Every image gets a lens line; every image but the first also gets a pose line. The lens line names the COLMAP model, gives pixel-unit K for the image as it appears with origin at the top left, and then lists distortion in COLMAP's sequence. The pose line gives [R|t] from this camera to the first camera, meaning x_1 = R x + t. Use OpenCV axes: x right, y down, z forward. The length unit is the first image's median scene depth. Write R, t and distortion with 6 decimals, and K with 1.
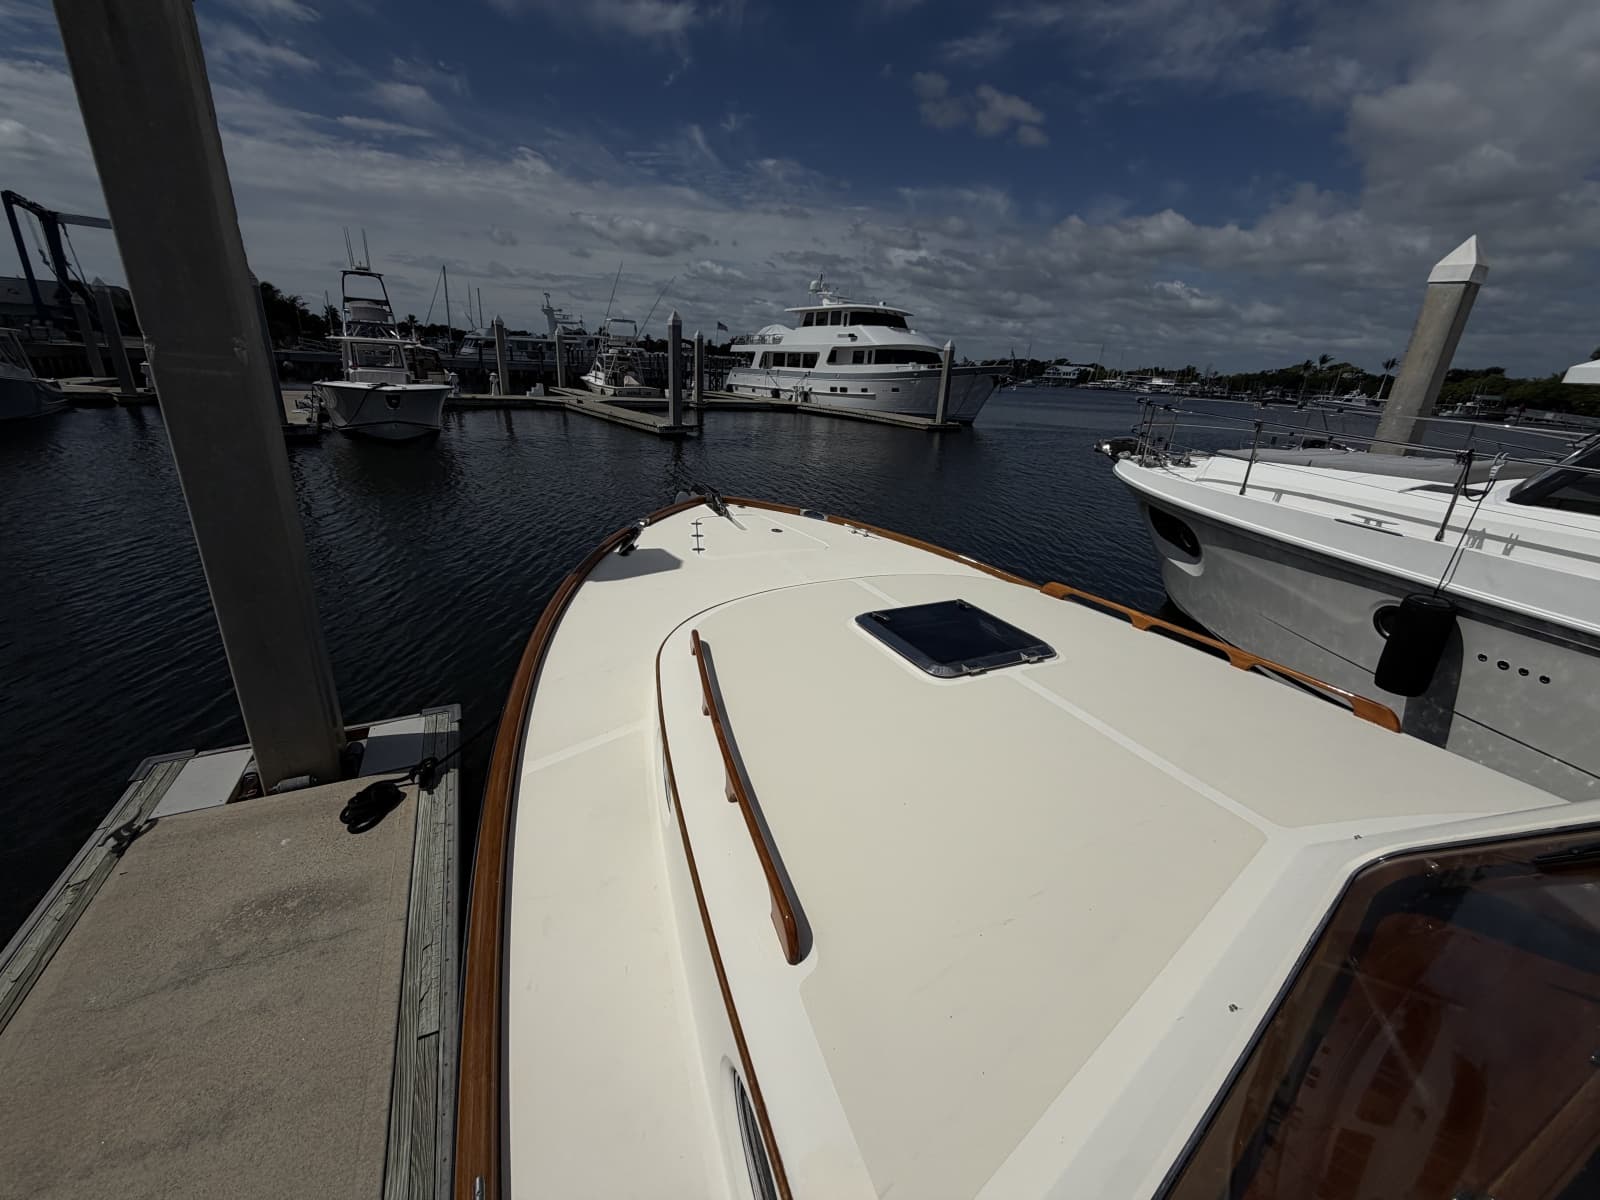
lens RADIAL K [[640.1, 0, 786.5], [0, 640.1, 598.5], [0, 0, 1]] dist [-0.002090, 0.000420]
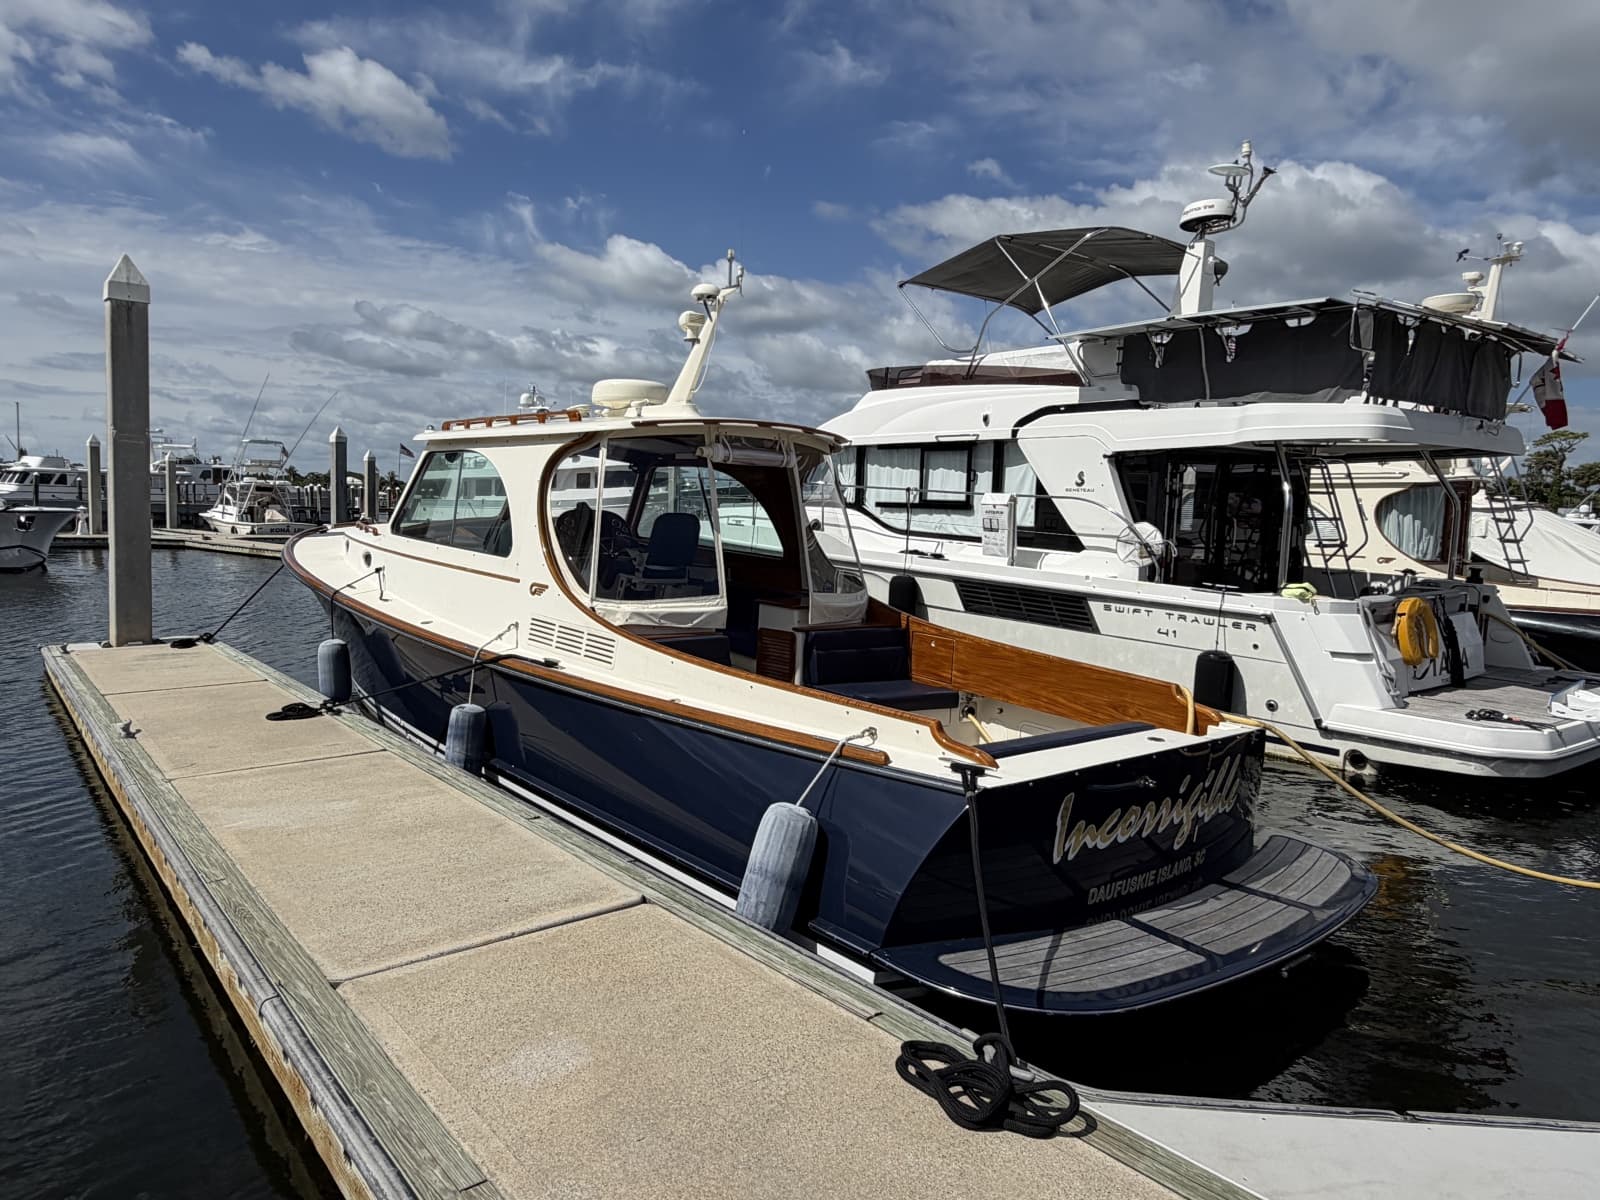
lens RADIAL K [[1005.0, 0, 771.8], [0, 1005.0, 584.6], [0, 0, 1]] dist [0.002464, 0.004528]
pose [[0.970065, -0.045094, 0.238620, 0.036967], [0.107150, 0.961266, -0.253941, 0.100680], [-0.217927, 0.271907, 0.937323, -0.213264]]
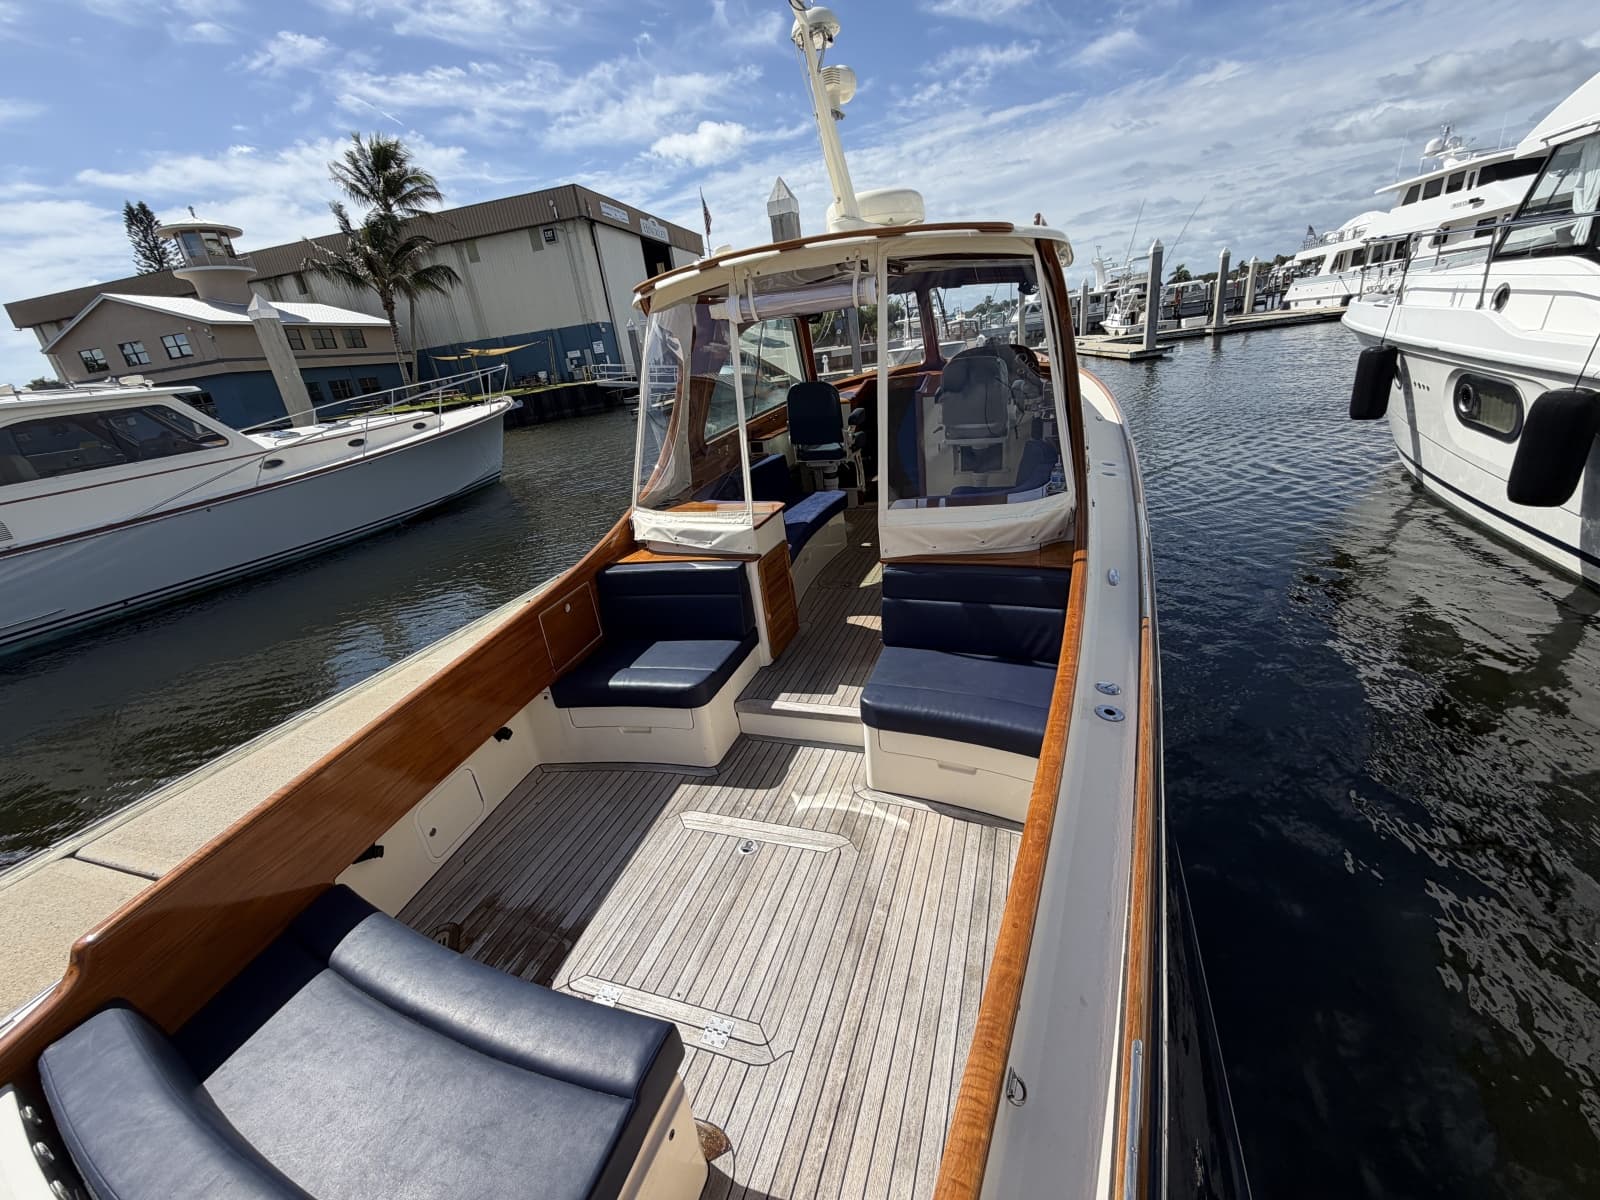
lens RADIAL K [[642.4, 0, 786.2], [0, 642.4, 596.8], [0, 0, 1]] dist [-0.006864, 0.002392]
pose [[0.697273, 0.117786, -0.707062, 0.128302], [-0.084962, 0.993034, 0.081638, 0.064151], [0.711752, 0.003149, 0.702423, -0.112230]]
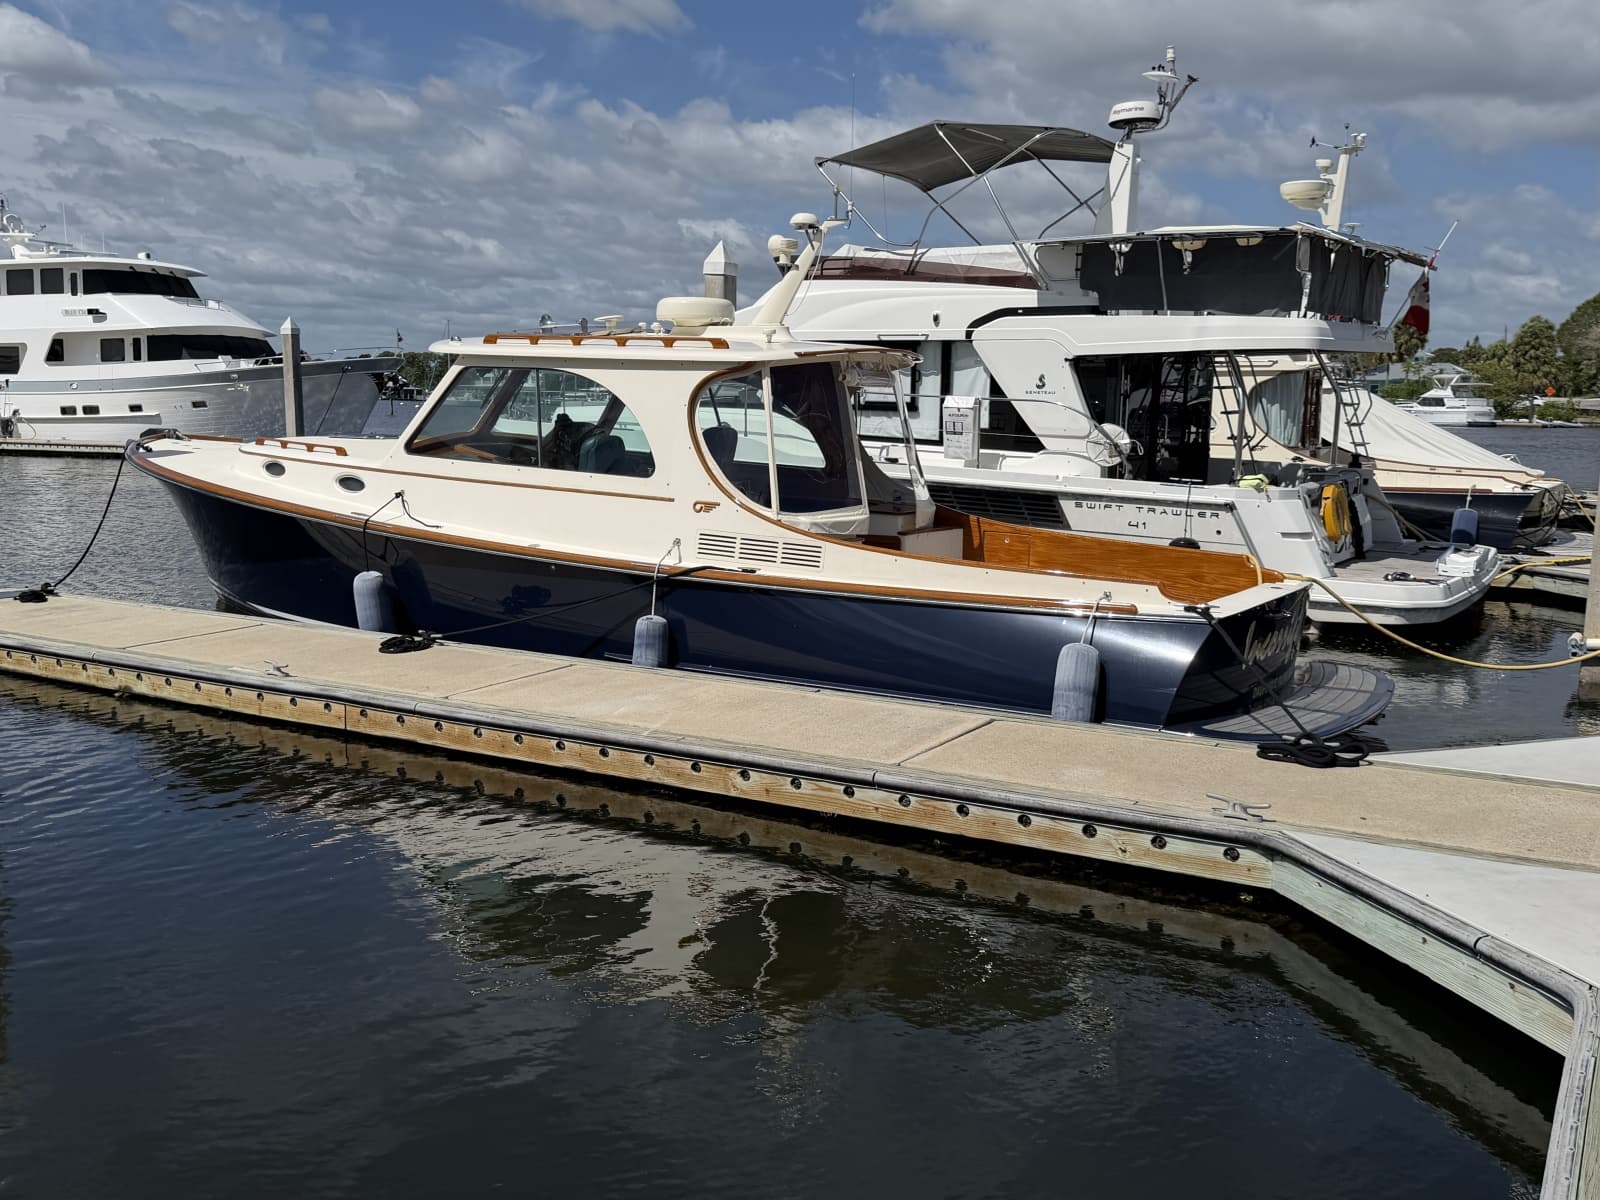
lens RADIAL K [[1434.7, 0, 807.9], [0, 1434.7, 595.8], [0, 0, 1]] dist [0.094759, -0.068749]
pose [[0.834718, -0.120310, 0.537374, -0.084575], [0.221435, 0.966803, -0.127509, 0.107528], [-0.504195, 0.225428, 0.833649, -0.269575]]
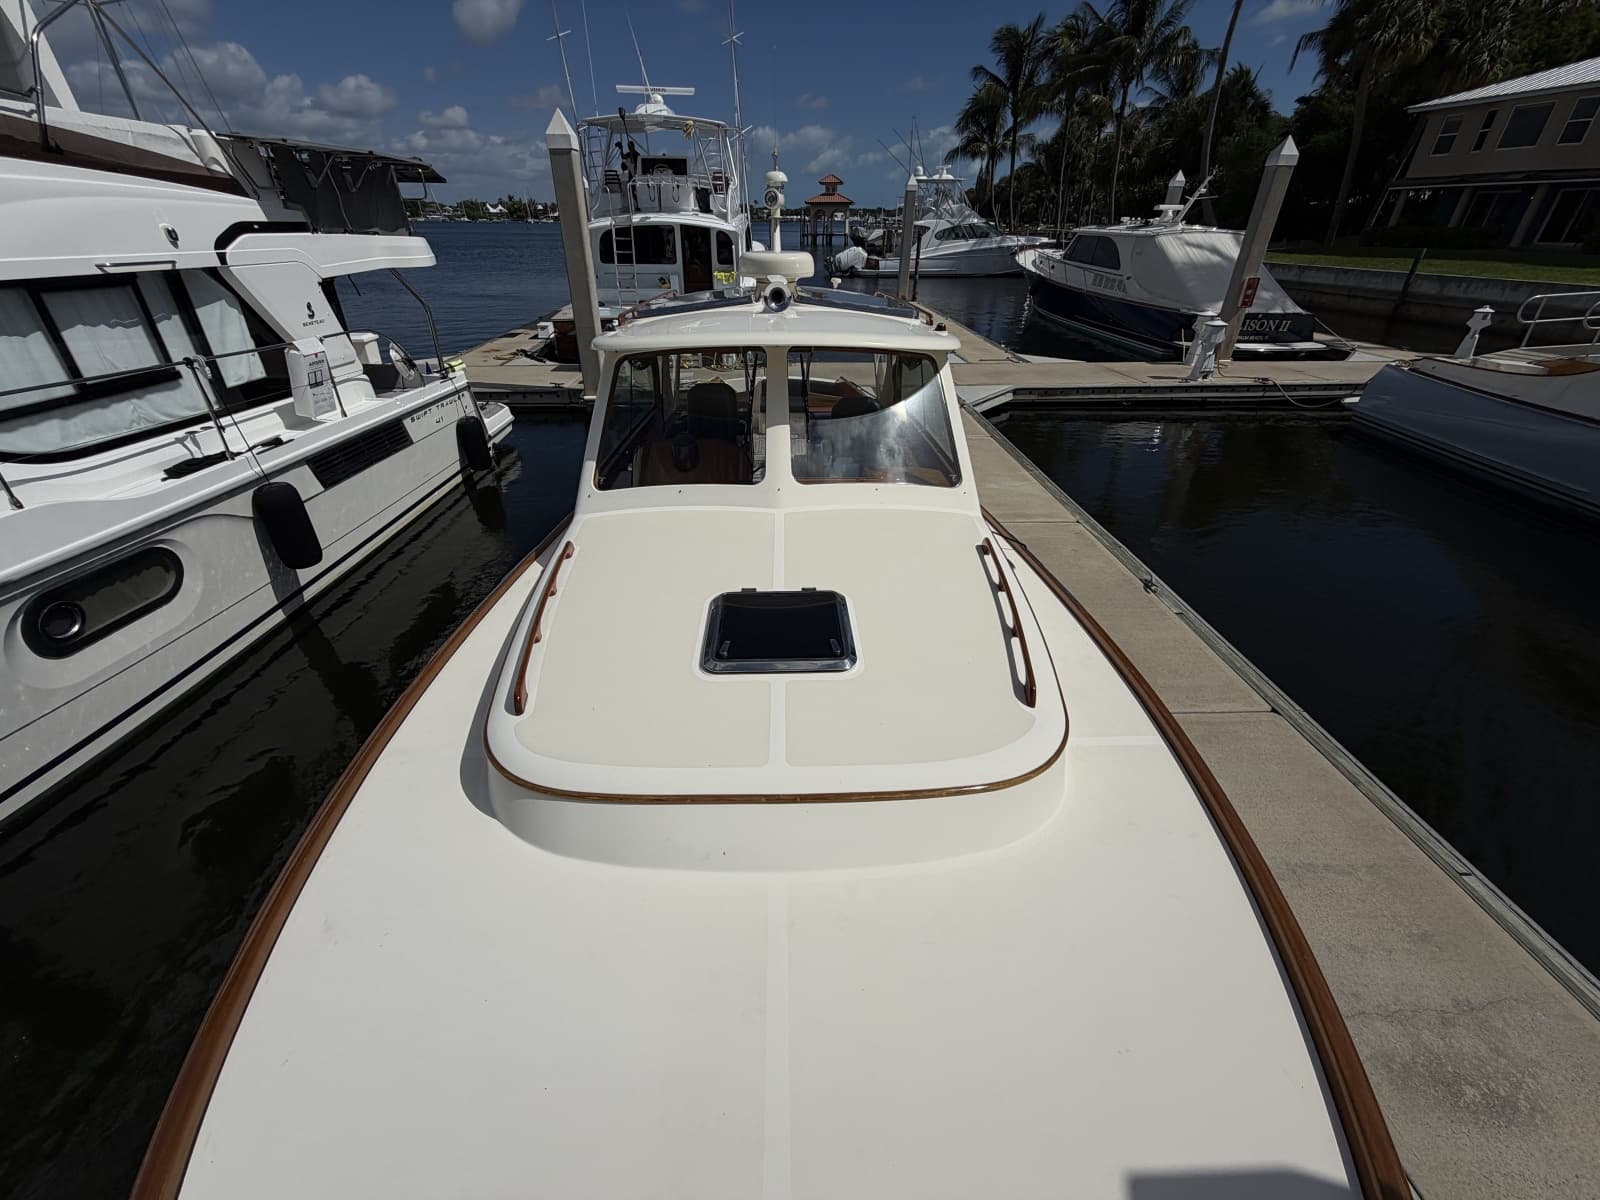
lens RADIAL K [[640.1, 0, 797.2], [0, 640.1, 597.1], [0, 0, 1]] dist [-0.002090, 0.000420]
pose [[-0.914858, -0.252490, 0.315093, -0.003882], [0.087070, 0.638645, 0.764560, -0.045048], [-0.394276, 0.726899, -0.562285, 0.090657]]
